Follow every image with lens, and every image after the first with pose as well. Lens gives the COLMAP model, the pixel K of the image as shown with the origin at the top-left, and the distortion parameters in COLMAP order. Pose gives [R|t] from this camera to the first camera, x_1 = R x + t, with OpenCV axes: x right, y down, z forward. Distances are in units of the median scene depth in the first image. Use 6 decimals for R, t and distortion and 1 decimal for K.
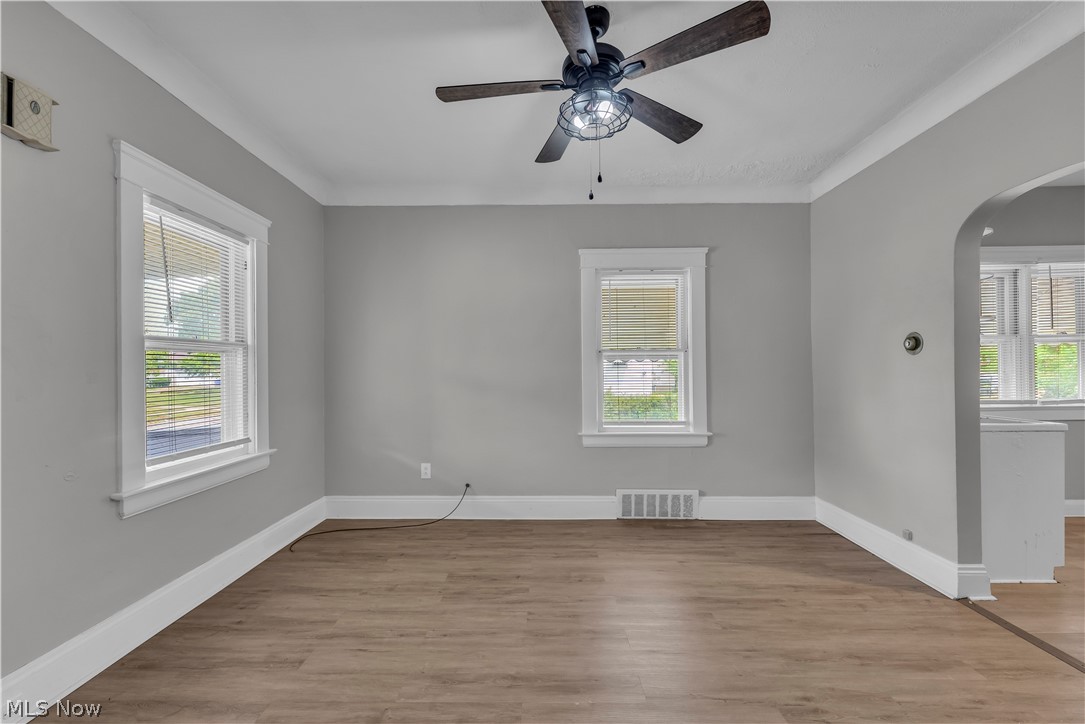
lens RADIAL K [[441.6, 0, 545.6], [0, 441.6, 366.0], [0, 0, 1]] dist [-0.002196, 0.000278]
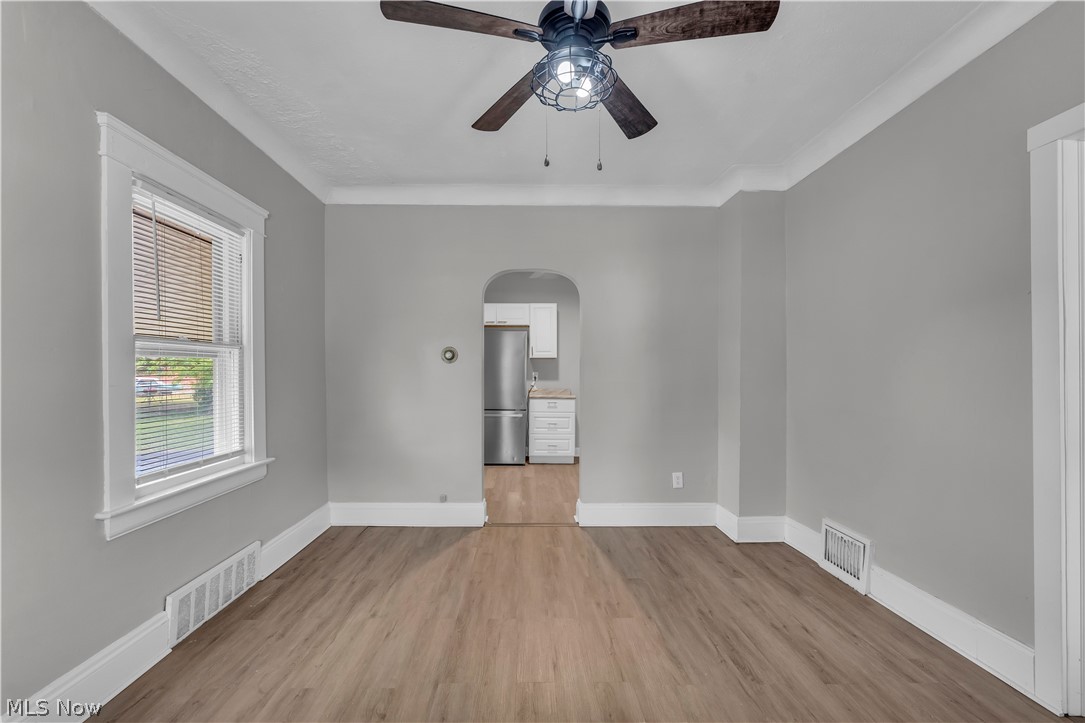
lens RADIAL K [[441.6, 0, 521.4], [0, 441.6, 372.1], [0, 0, 1]] dist [-0.002196, 0.000278]
pose [[-0.009159, 0.004392, 0.999948, -0.416265], [-0.008630, 0.999953, -0.004471, 0.003497], [-0.999921, -0.008671, -0.009121, 0.623656]]
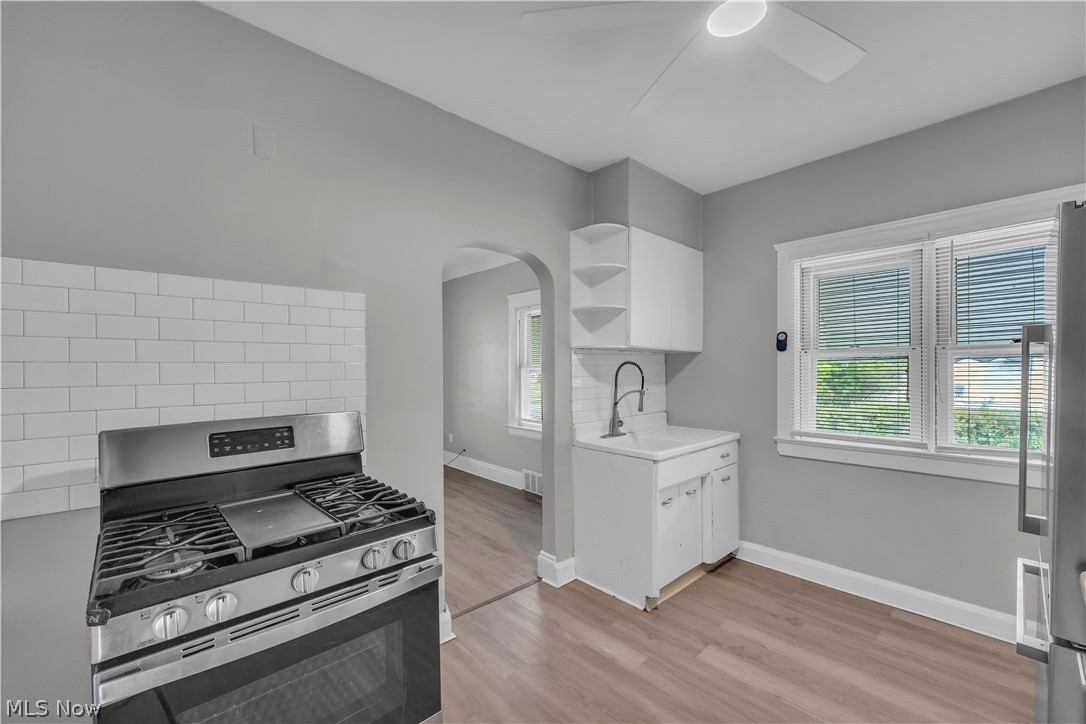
lens RADIAL K [[442.0, 0, 538.1], [0, 442.0, 368.6], [0, 0, 1]] dist [-0.002196, 0.000278]
pose [[0.682301, 0.007905, -0.731029, 1.289757], [0.002169, 0.999915, 0.012837, -0.050938], [0.731068, -0.010344, 0.682226, 0.111813]]
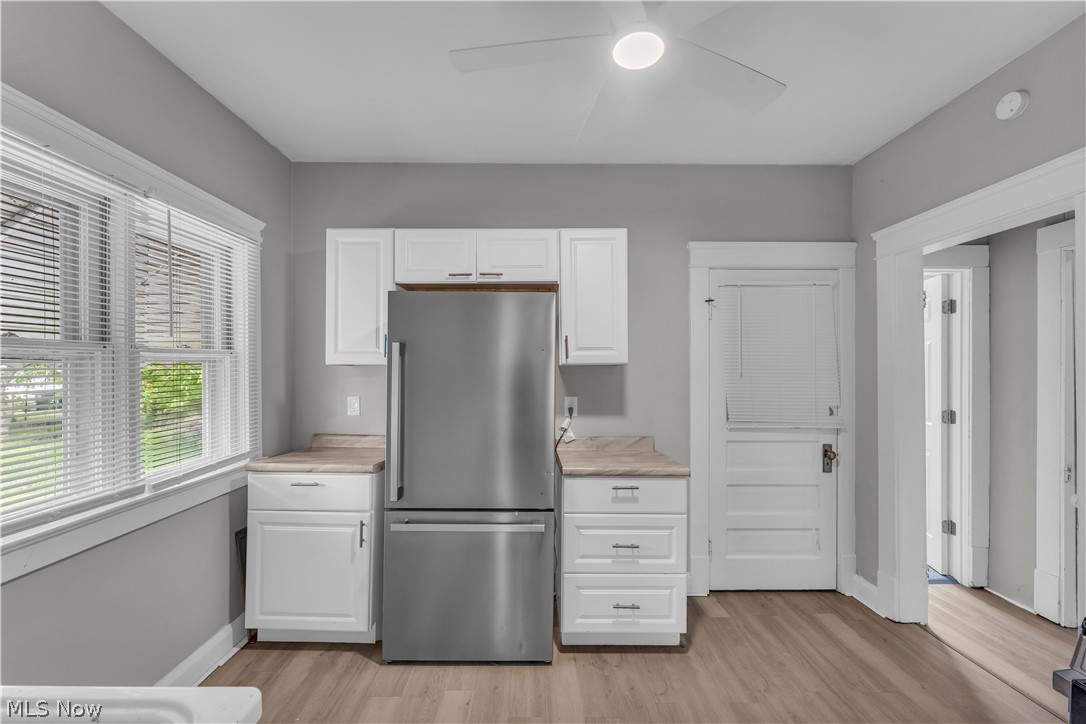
lens RADIAL K [[442.0, 0, 536.4], [0, 442.0, 369.1], [0, 0, 1]] dist [-0.002196, 0.000278]
pose [[-0.016414, 0.014550, 0.999759, 0.672394], [-0.006043, 0.999874, -0.014651, -0.044548], [-0.999847, -0.006282, -0.016324, 0.624192]]
